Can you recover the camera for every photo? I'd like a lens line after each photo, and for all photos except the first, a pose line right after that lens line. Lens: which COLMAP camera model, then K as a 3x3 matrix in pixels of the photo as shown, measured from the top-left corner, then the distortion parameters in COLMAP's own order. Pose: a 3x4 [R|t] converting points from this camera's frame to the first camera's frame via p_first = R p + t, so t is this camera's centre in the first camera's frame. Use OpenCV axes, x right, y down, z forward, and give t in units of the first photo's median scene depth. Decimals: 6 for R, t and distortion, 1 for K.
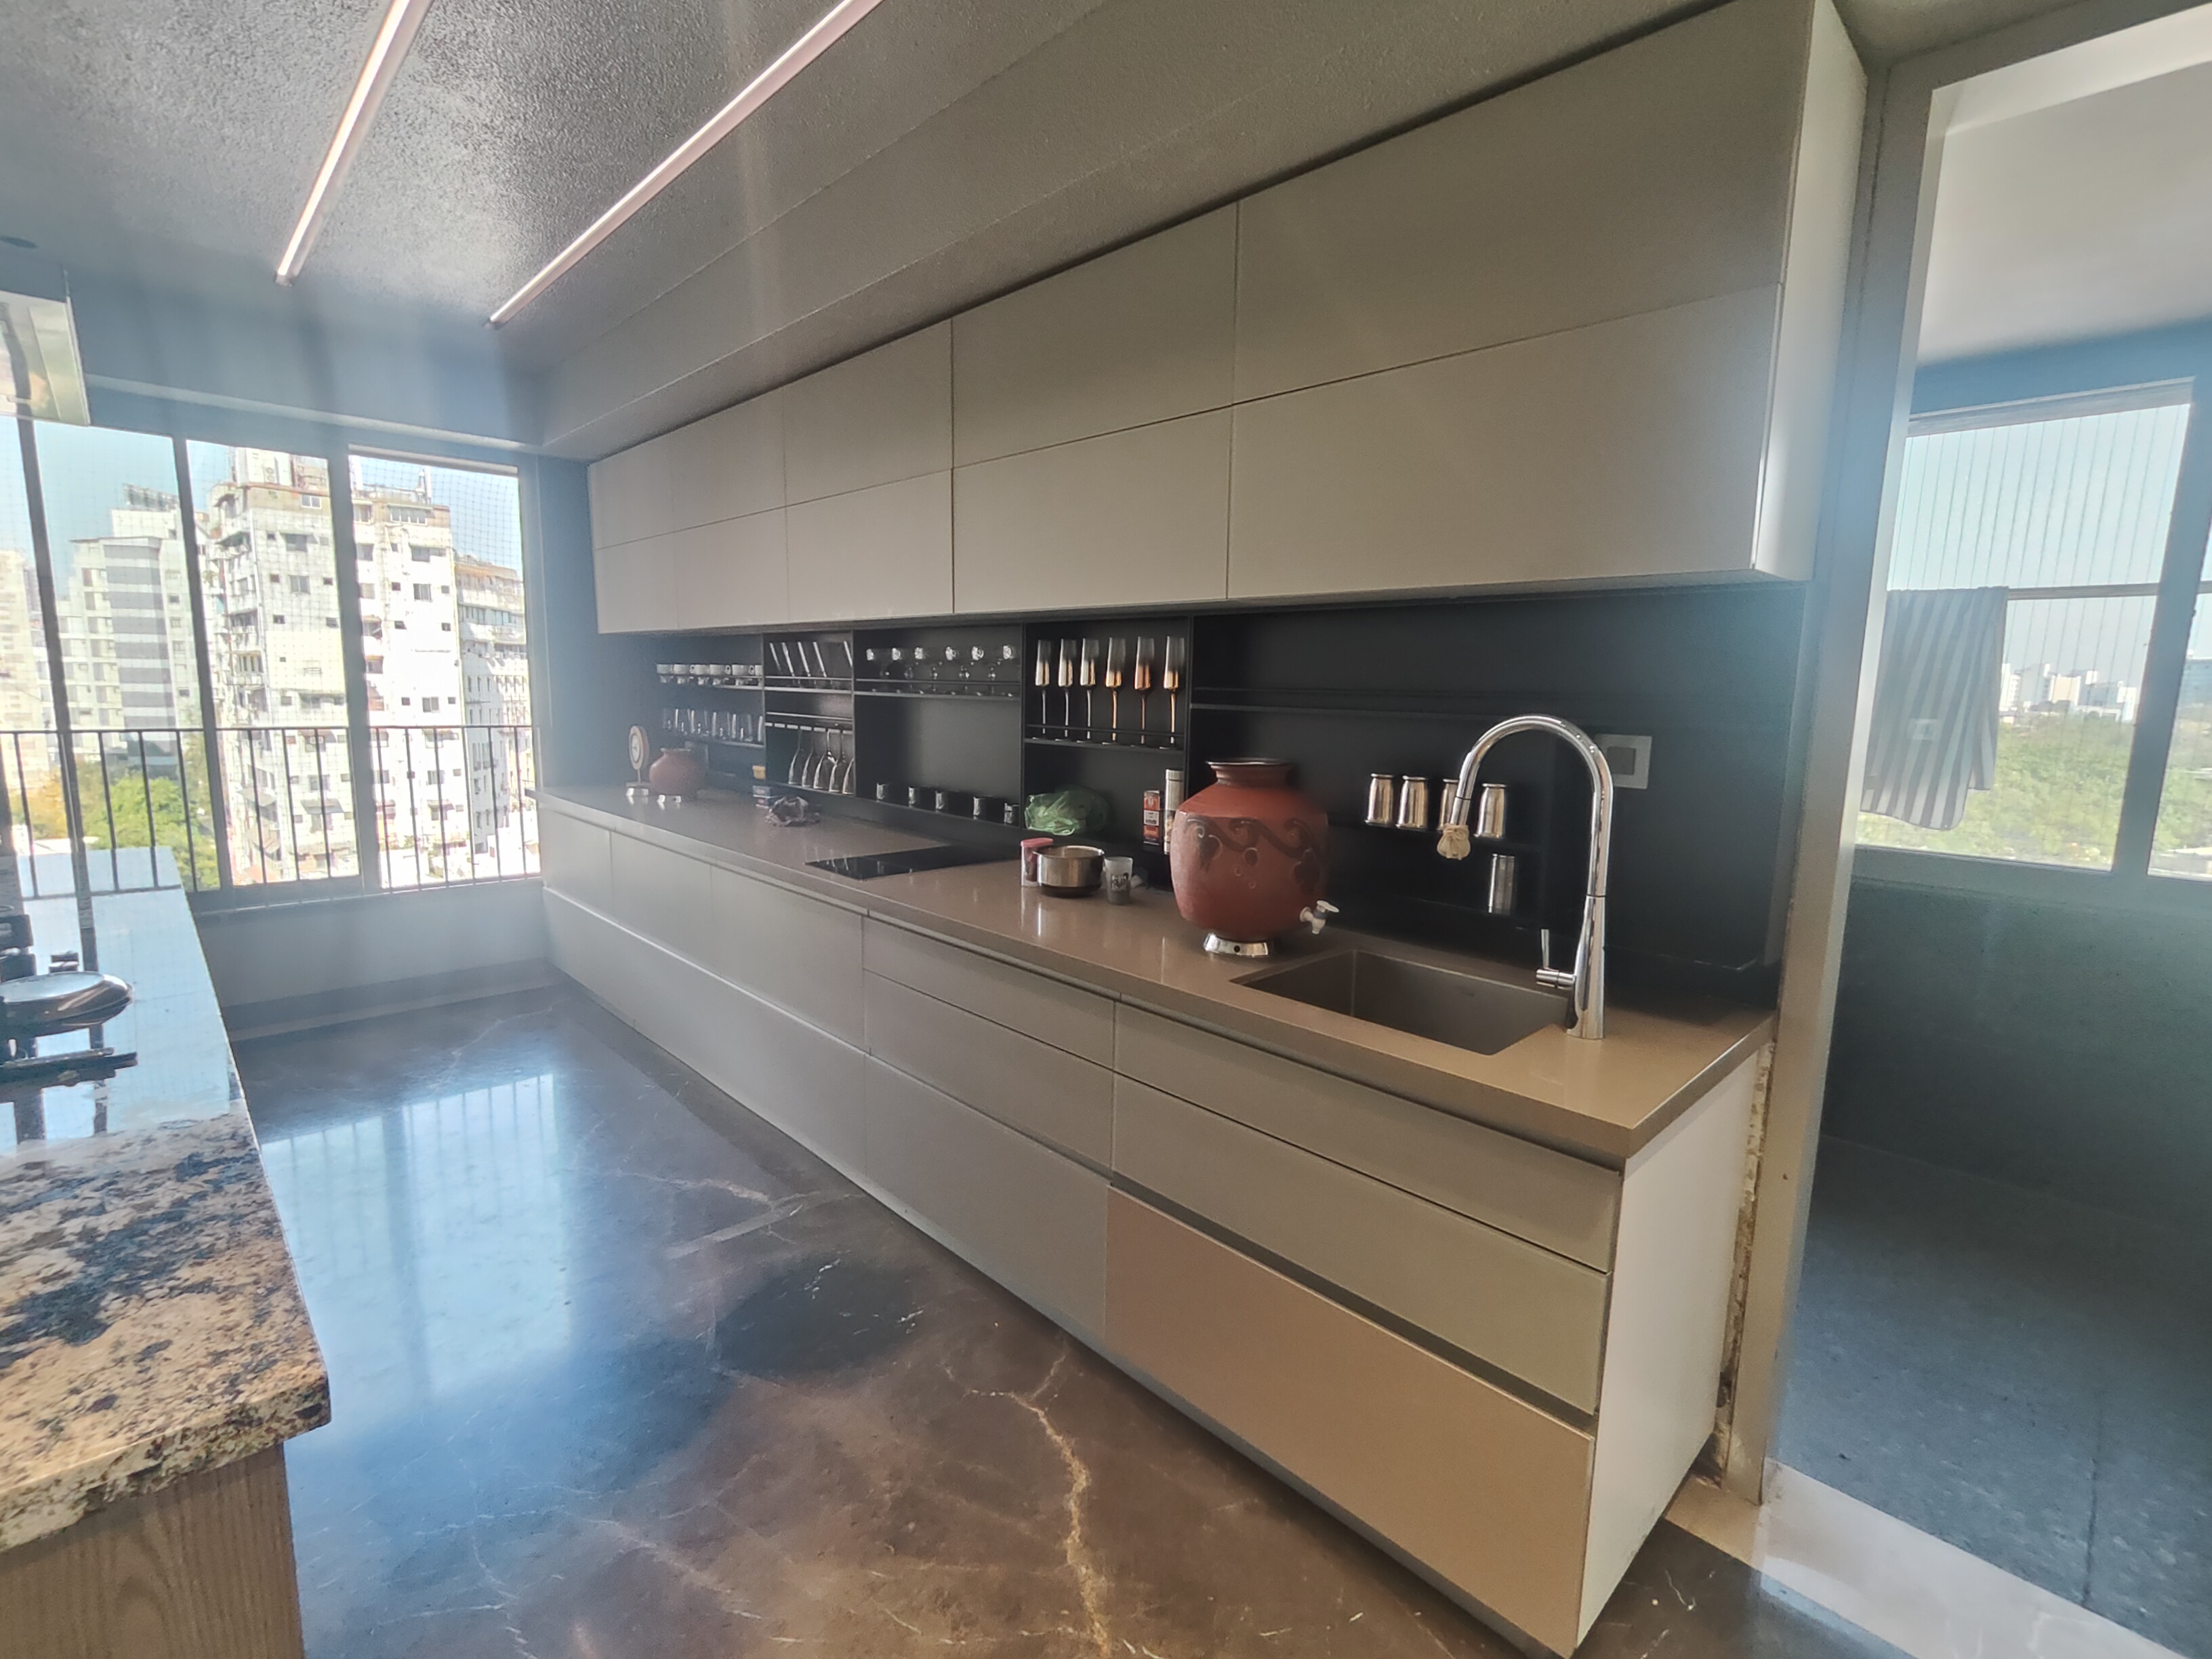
lens RADIAL K [[1010.5, 0, 1110.2], [0, 1010.5, 827.6], [0, 0, 1]] dist [-0.004620, 0.002197]
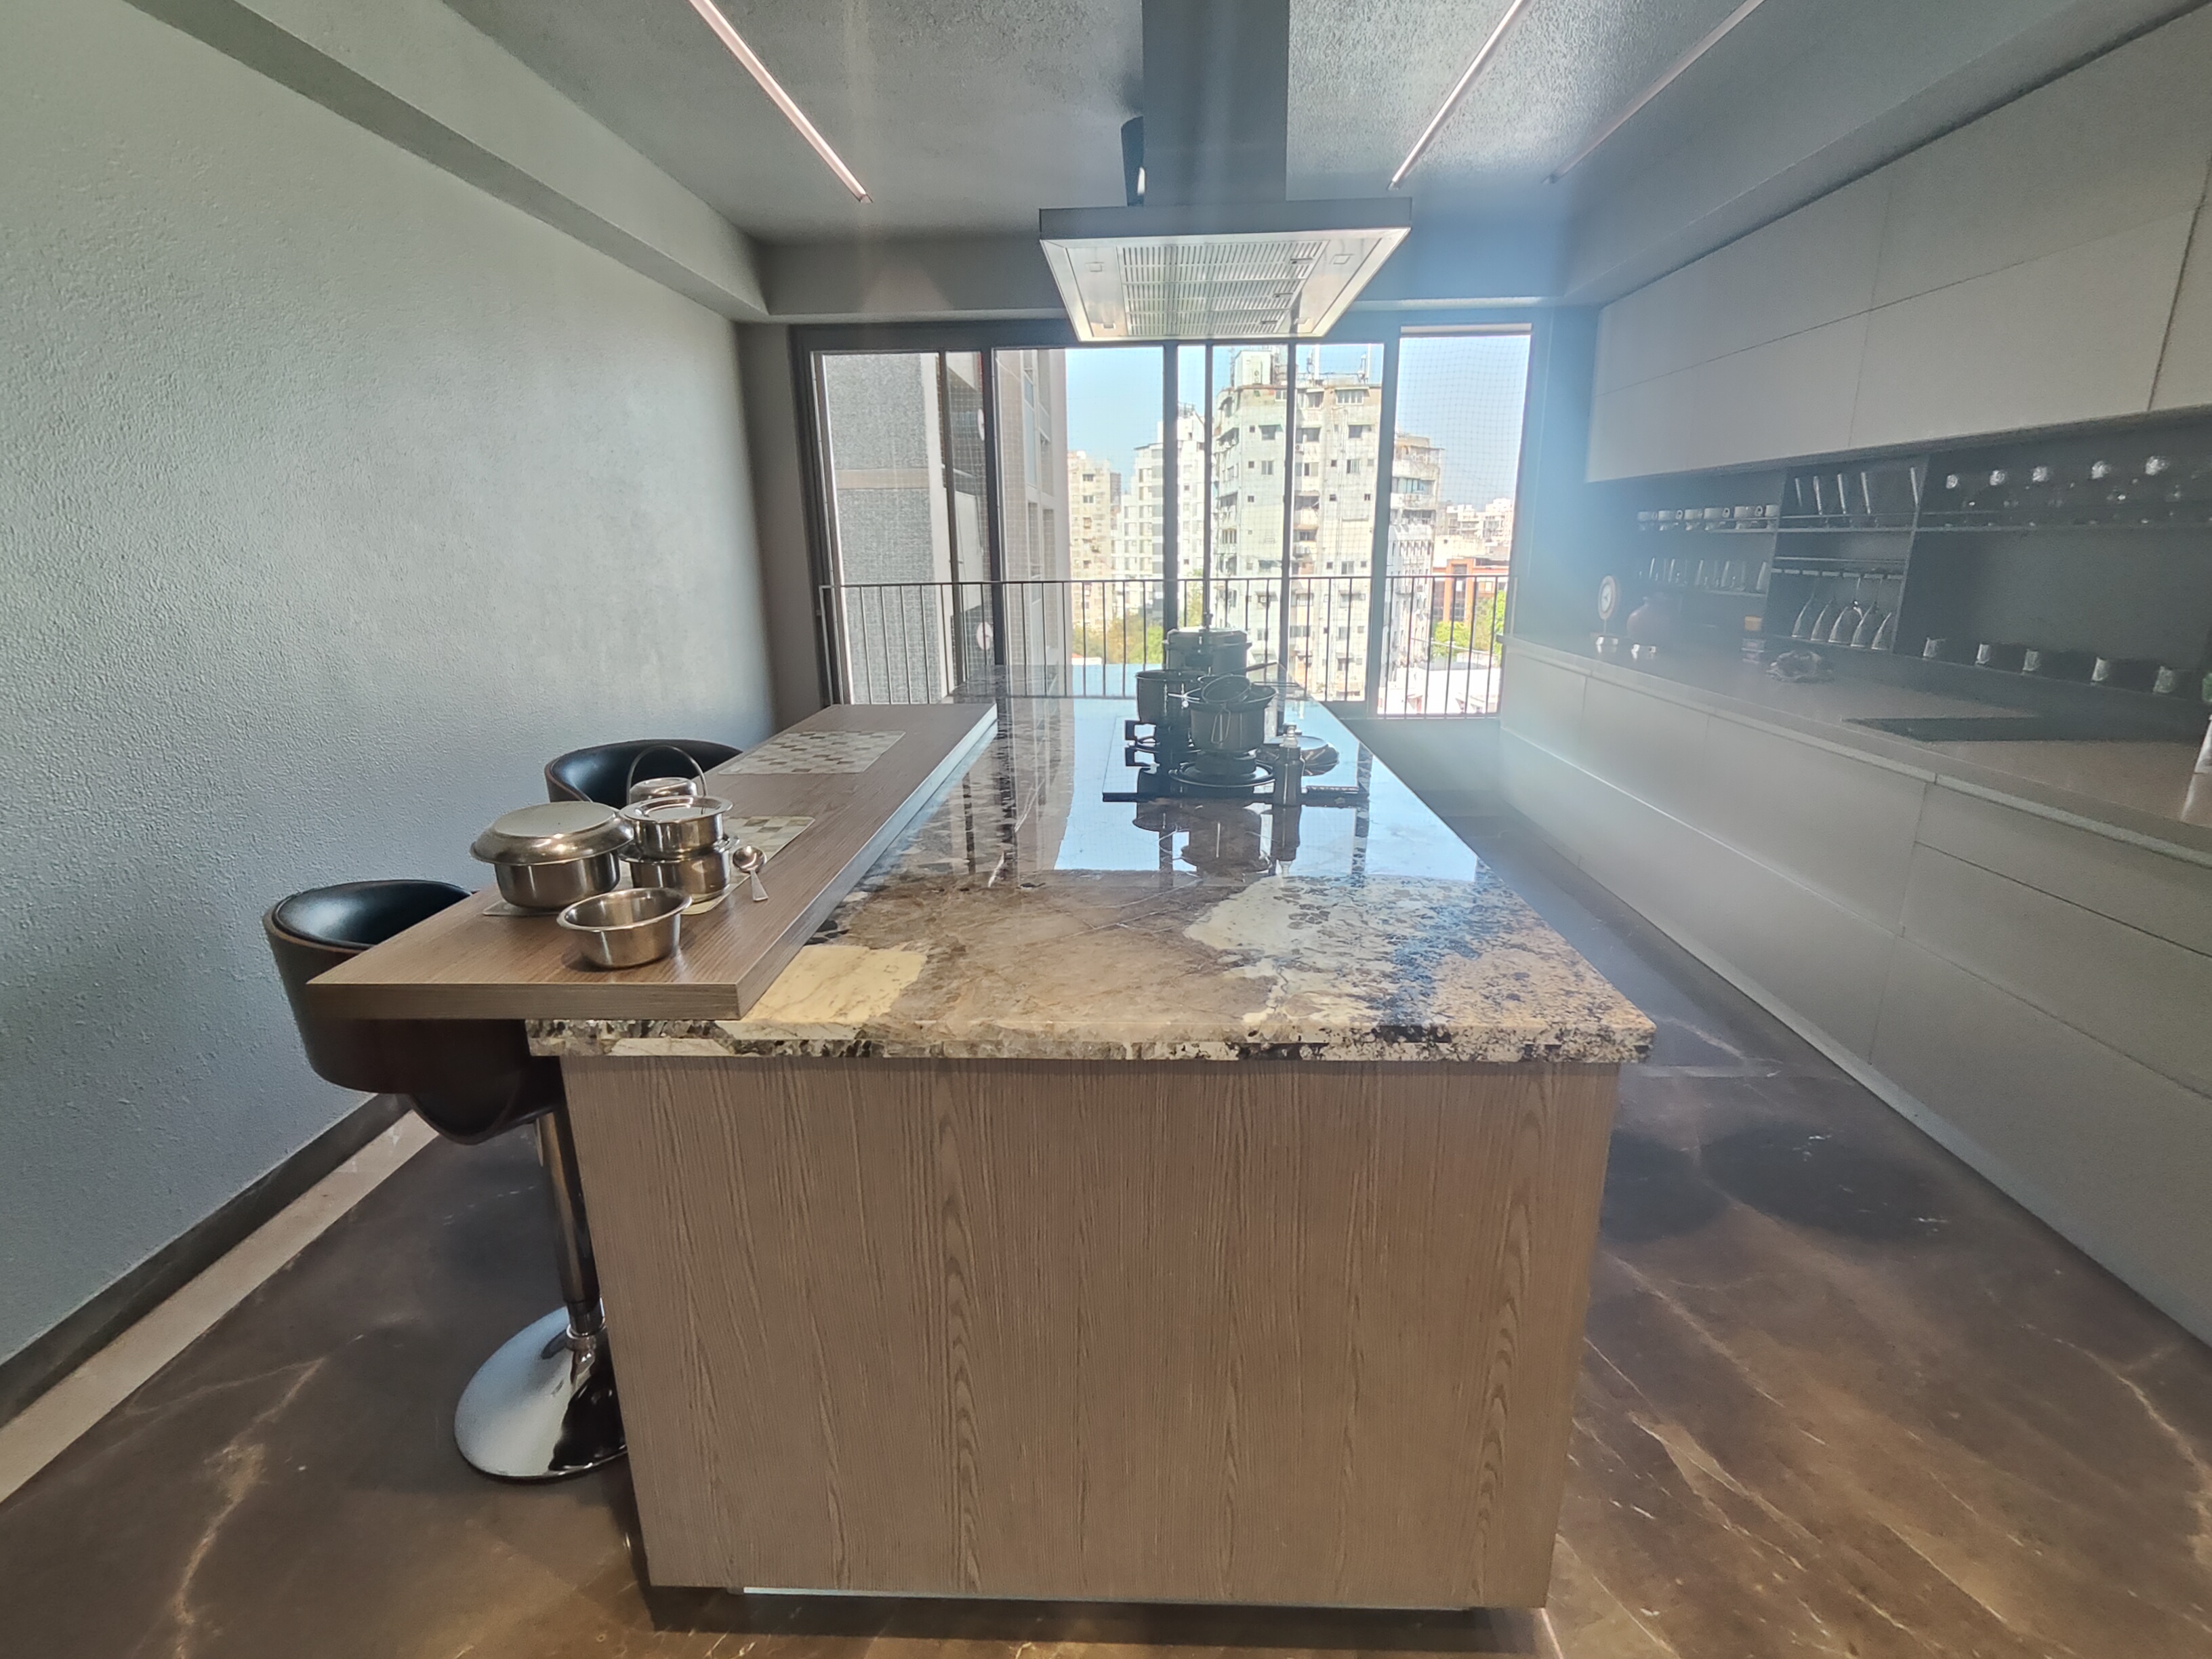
lens RADIAL K [[1010.5, 0, 1110.2], [0, 1010.5, 827.6], [0, 0, 1]] dist [-0.004620, 0.002197]
pose [[0.691560, 0.167803, -0.702557, -0.082554], [-0.073809, 0.983967, 0.162364, 0.025792], [0.718538, -0.060429, 0.692858, -0.091912]]
